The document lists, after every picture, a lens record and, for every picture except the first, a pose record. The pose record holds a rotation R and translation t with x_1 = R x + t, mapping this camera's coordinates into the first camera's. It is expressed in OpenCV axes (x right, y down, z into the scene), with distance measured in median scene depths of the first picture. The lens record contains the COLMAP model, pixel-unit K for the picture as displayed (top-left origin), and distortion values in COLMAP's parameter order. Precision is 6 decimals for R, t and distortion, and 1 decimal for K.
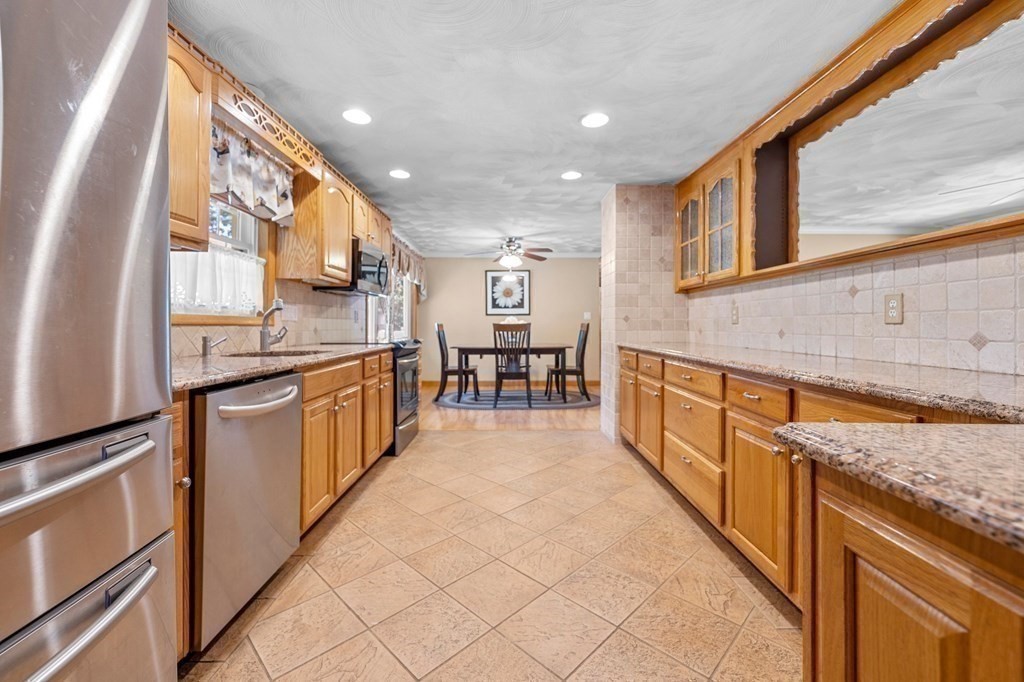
lens RADIAL K [[417.1, 0, 511.6], [0, 417.1, 323.7], [0, 0, 1]] dist [0.000435, -0.000049]
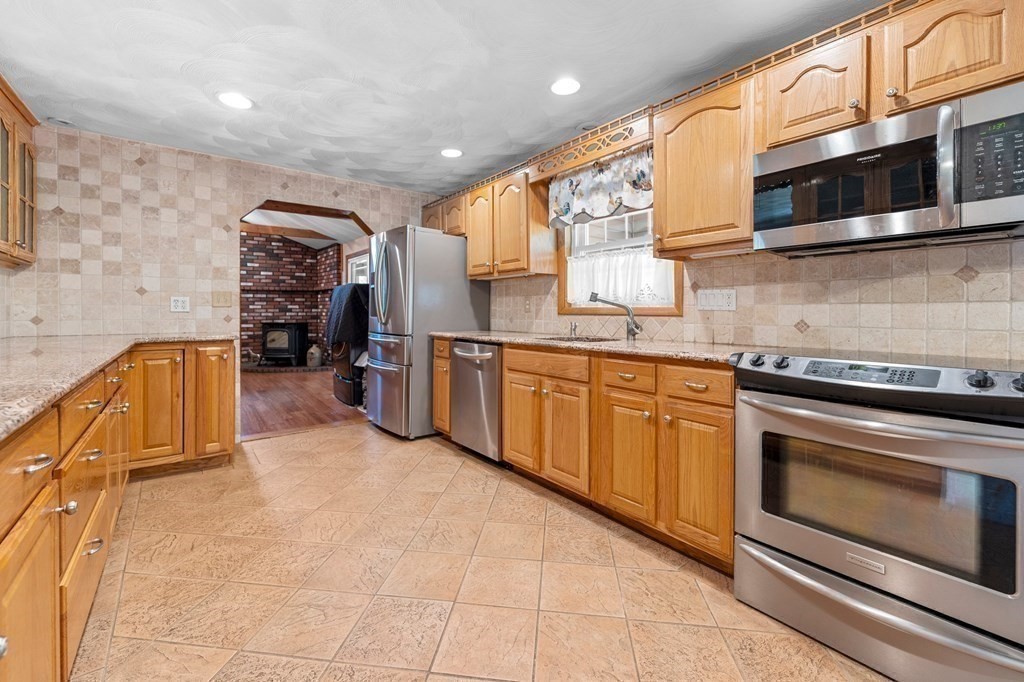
lens RADIAL K [[425.0, 0, 510.9], [0, 425.0, 314.9], [0, 0, 1]] dist [0.000377, -0.000339]
pose [[-0.790650, -0.001019, -0.612267, 0.331924], [-0.002245, 0.999997, 0.001236, 0.001950], [0.612264, 0.002352, -0.790650, 1.881958]]
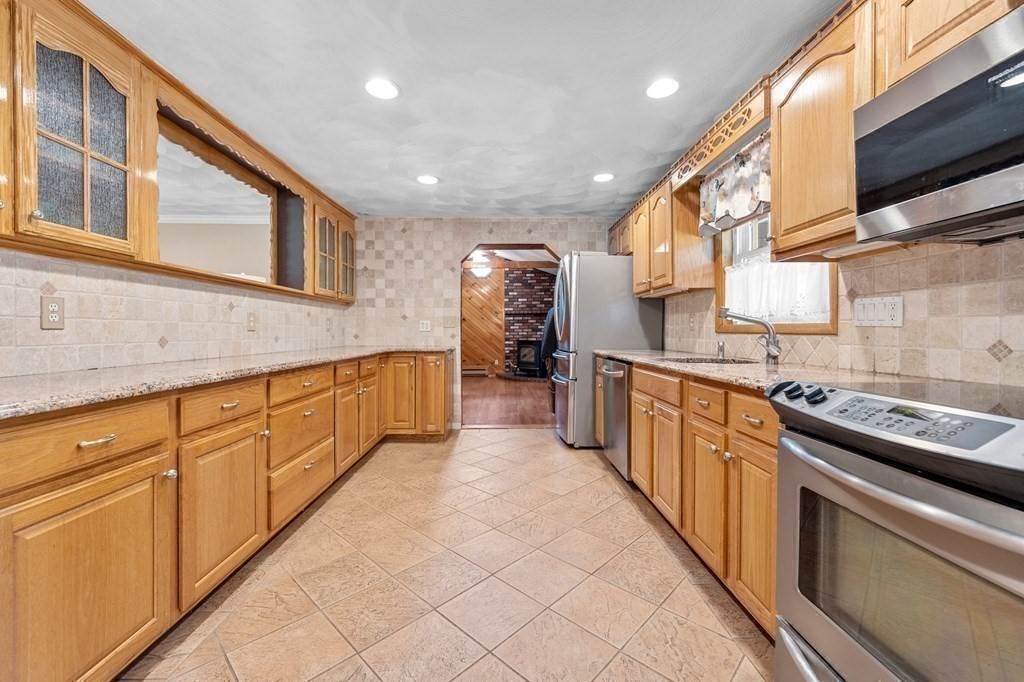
lens RADIAL K [[418.1, 0, 511.0], [0, 418.1, 334.6], [0, 0, 1]] dist [0.000753, -0.000362]
pose [[-0.999815, -0.003103, -0.018969, -0.051868], [-0.003162, 0.999990, 0.003058, 0.004862], [0.018959, 0.003117, -0.999815, 2.092385]]
